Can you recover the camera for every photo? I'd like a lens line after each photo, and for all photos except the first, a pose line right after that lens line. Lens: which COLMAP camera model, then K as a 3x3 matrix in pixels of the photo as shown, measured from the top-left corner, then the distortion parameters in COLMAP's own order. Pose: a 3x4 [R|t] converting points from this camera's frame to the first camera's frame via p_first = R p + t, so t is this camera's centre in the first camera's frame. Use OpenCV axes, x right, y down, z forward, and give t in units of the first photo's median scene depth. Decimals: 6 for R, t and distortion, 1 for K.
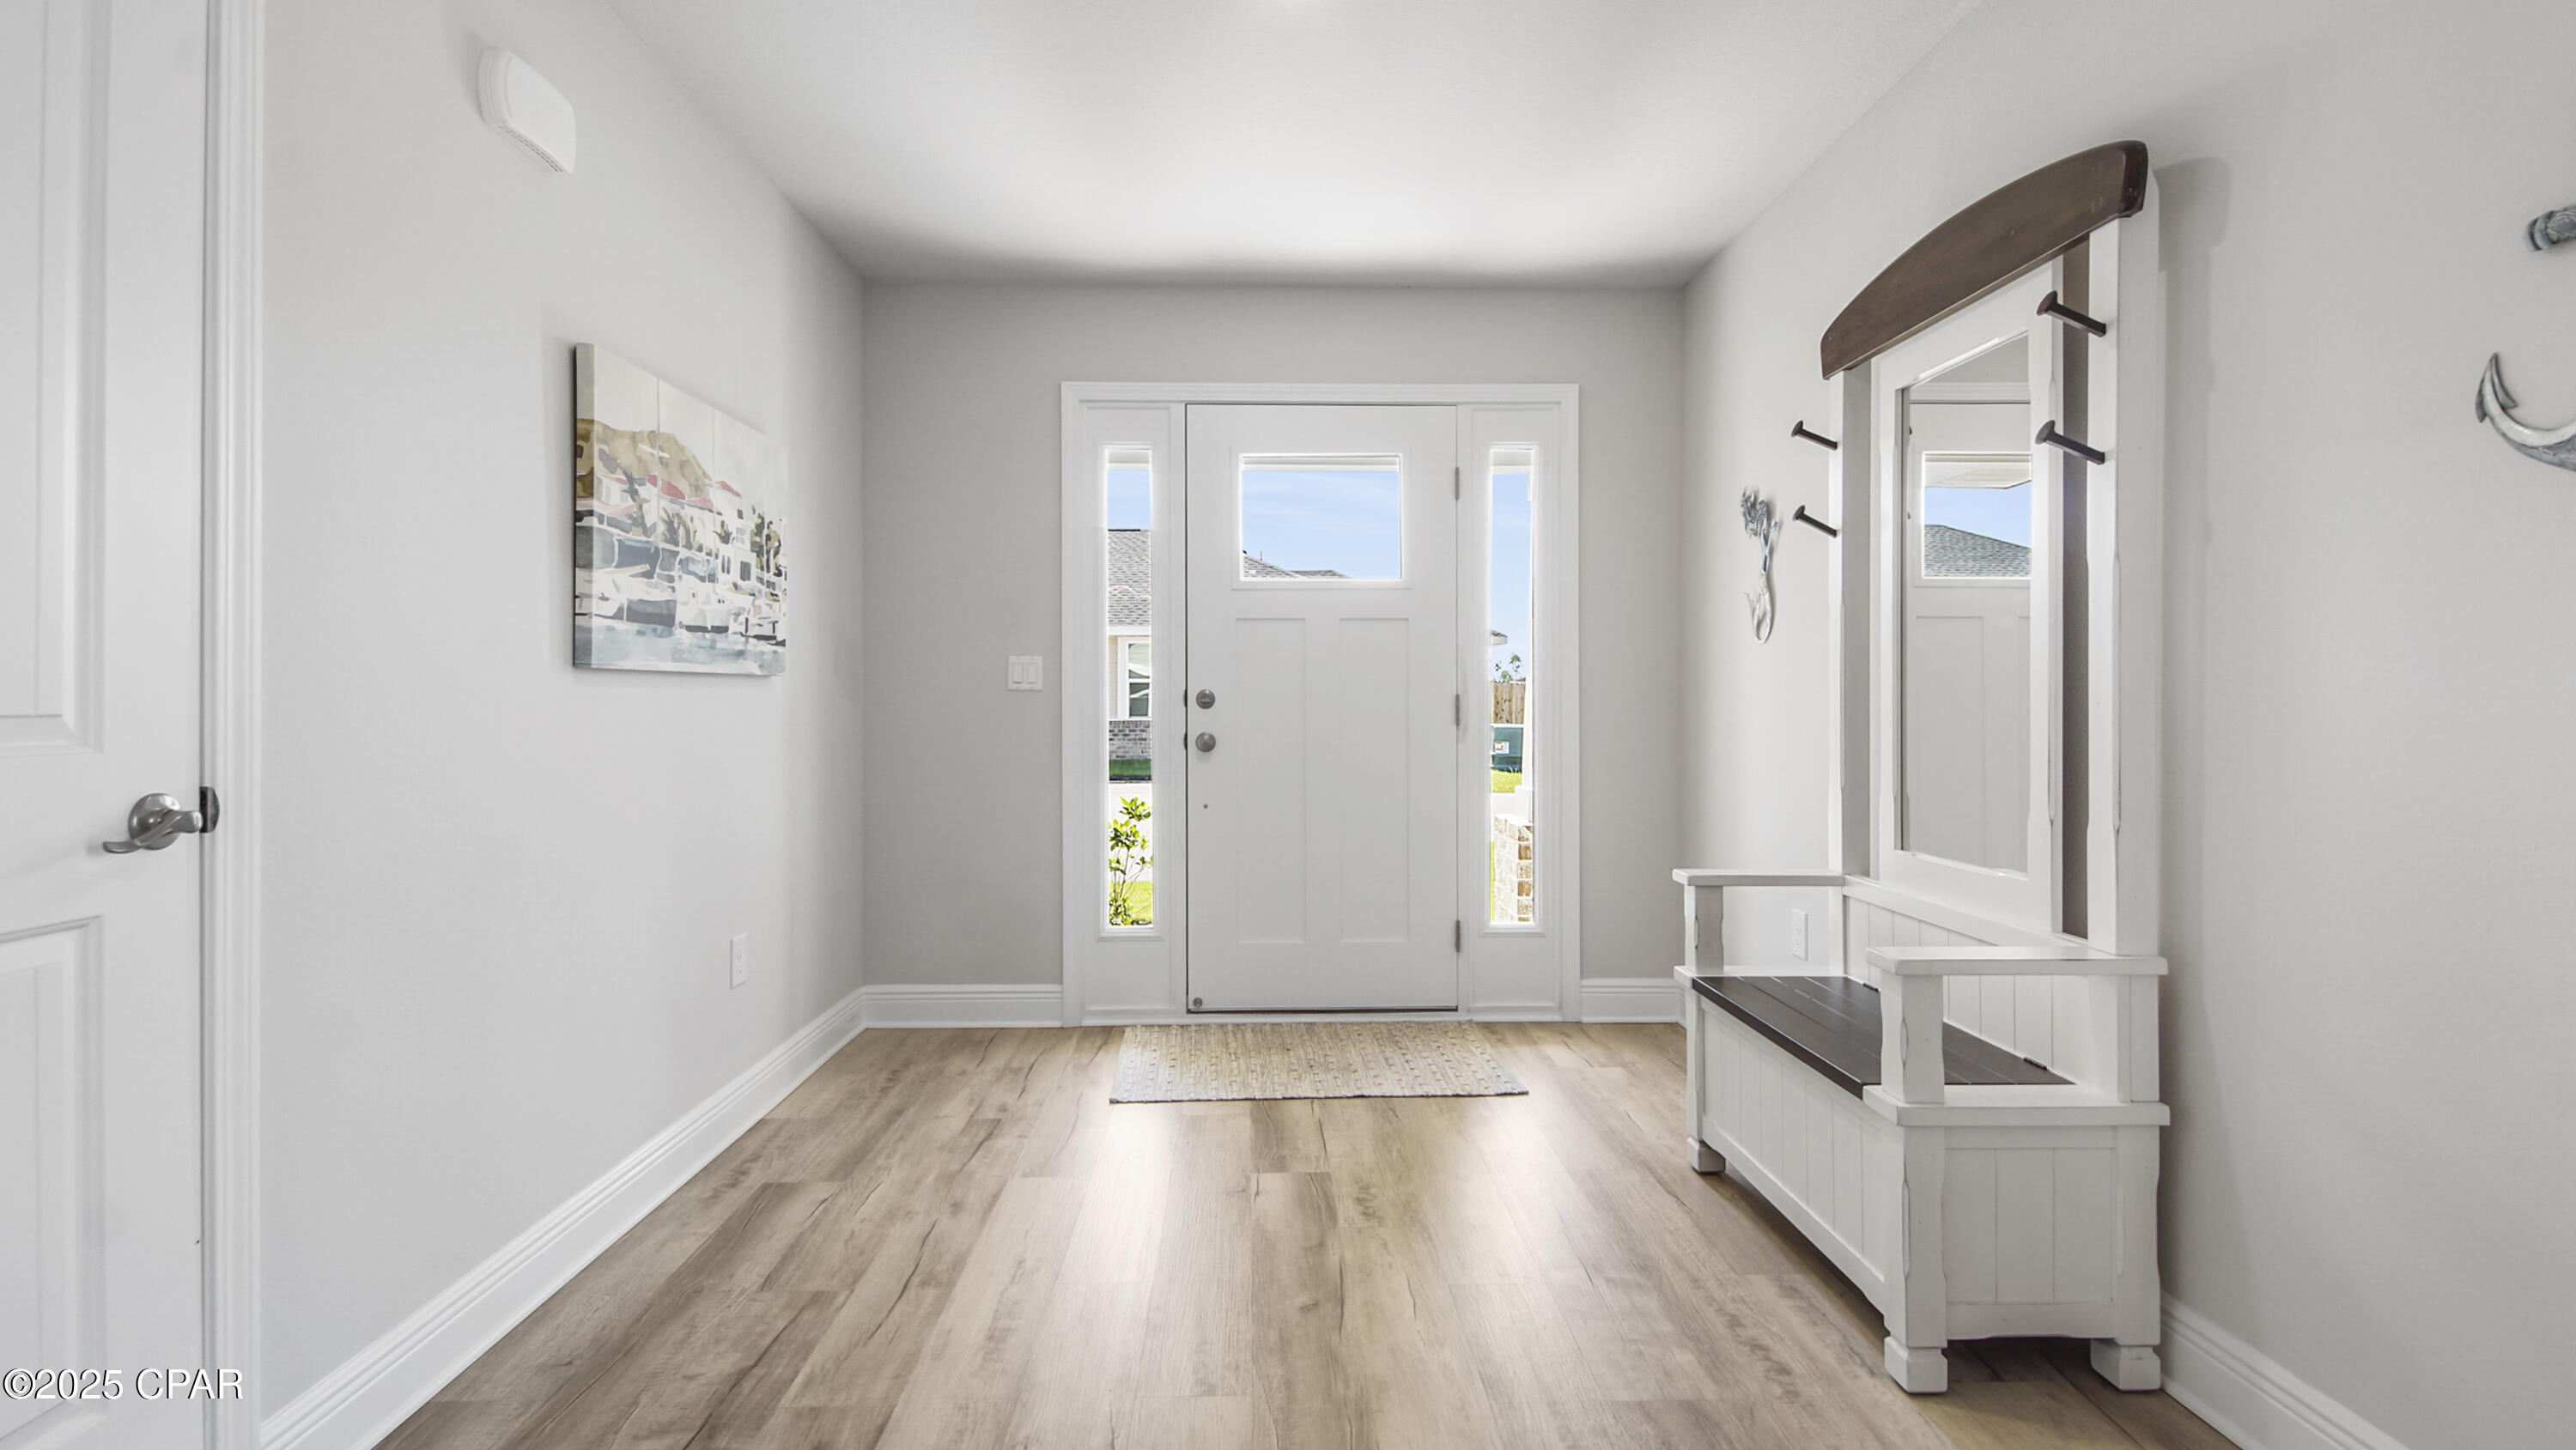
lens RADIAL K [[1266.5, 0, 1284.3], [0, 1266.5, 690.3], [0, 0, 1]] dist [0.050826, -0.032840]
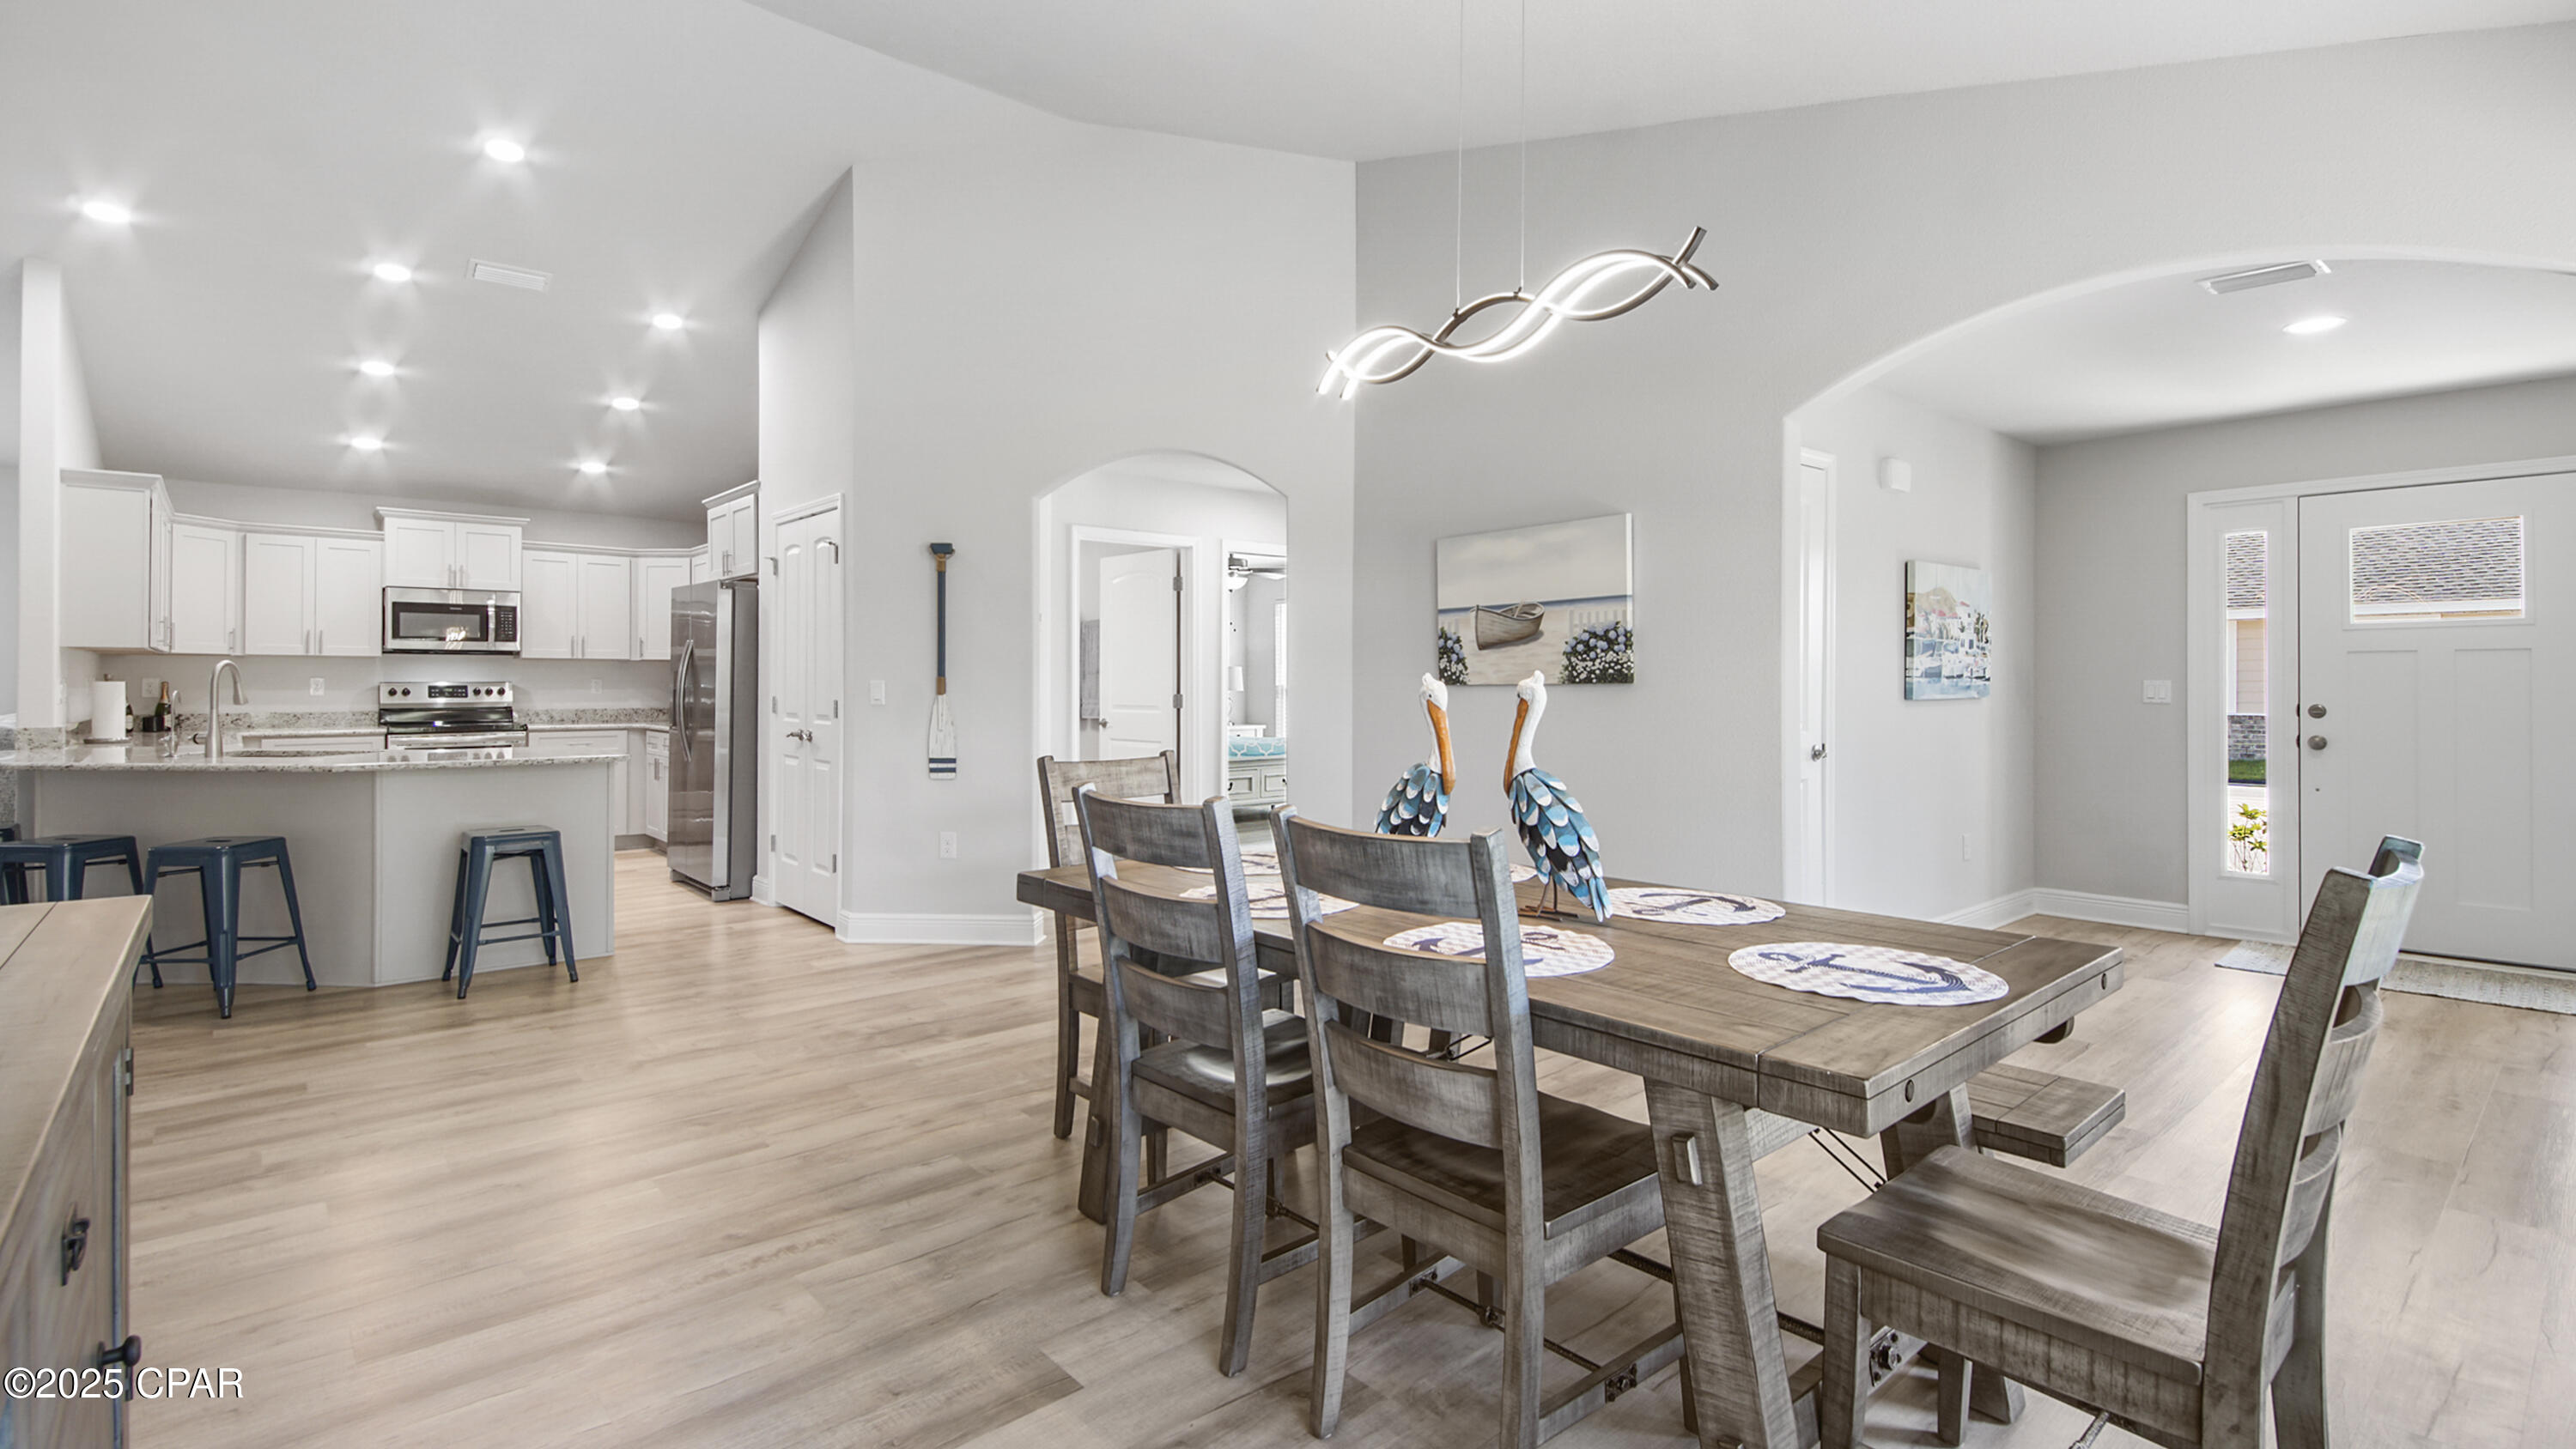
lens RADIAL K [[1179.9, 0, 1277.7], [0, 1179.9, 691.4], [0, 0, 1]] dist [-0.001847, -0.000293]
pose [[0.642345, 0.003950, -0.766406, 0.289173], [0.003898, 0.999957, 0.008421, -0.044330], [0.766406, -0.008397, 0.642302, -1.014178]]
